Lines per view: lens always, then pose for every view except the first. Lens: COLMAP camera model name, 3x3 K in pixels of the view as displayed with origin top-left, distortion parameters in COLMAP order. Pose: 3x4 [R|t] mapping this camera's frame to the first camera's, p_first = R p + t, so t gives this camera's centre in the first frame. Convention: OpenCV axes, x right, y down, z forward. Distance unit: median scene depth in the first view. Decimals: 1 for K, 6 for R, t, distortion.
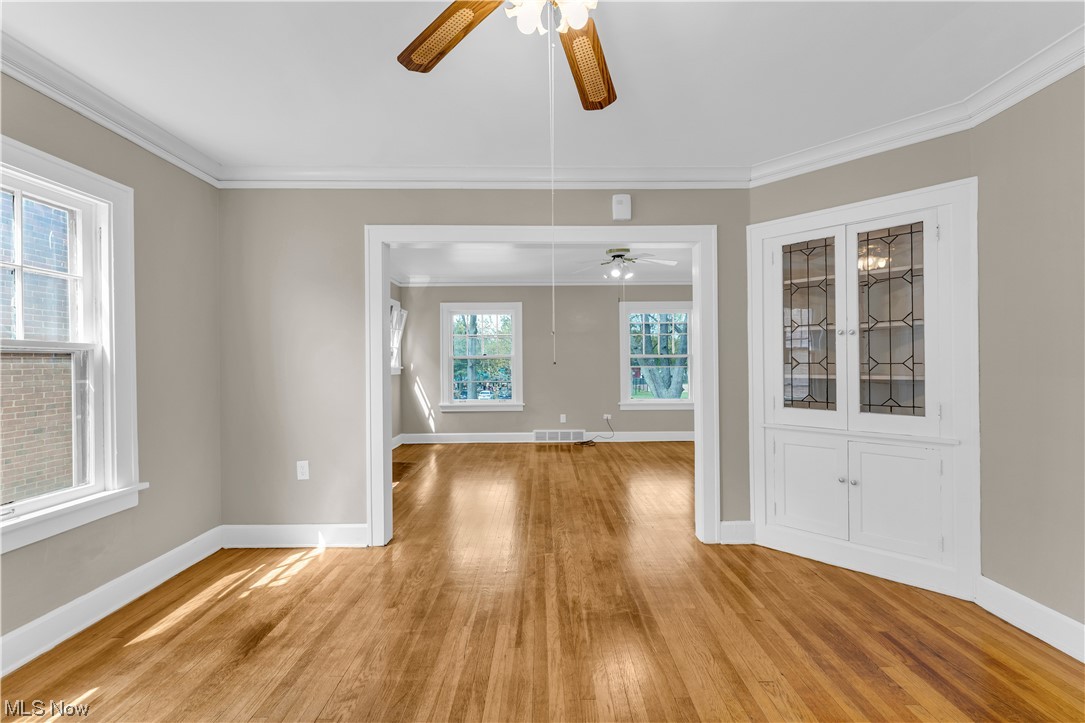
lens RADIAL K [[443.5, 0, 542.9], [0, 443.5, 362.6], [0, 0, 1]] dist [0.002074, 0.000130]
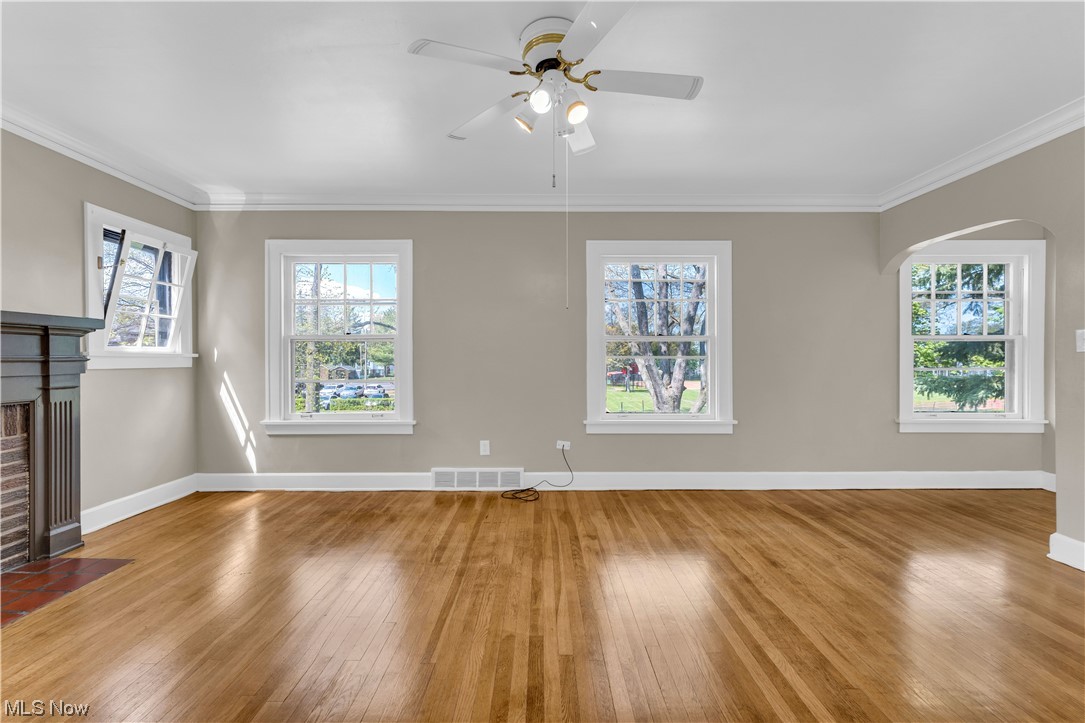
lens RADIAL K [[443.5, 0, 543.8], [0, 443.5, 360.4], [0, 0, 1]] dist [0.002074, 0.000130]
pose [[0.999957, 0.004352, 0.008212, 0.115502], [-0.004542, 0.999720, 0.023230, 0.002163], [-0.008109, -0.023266, 0.999696, 0.439617]]
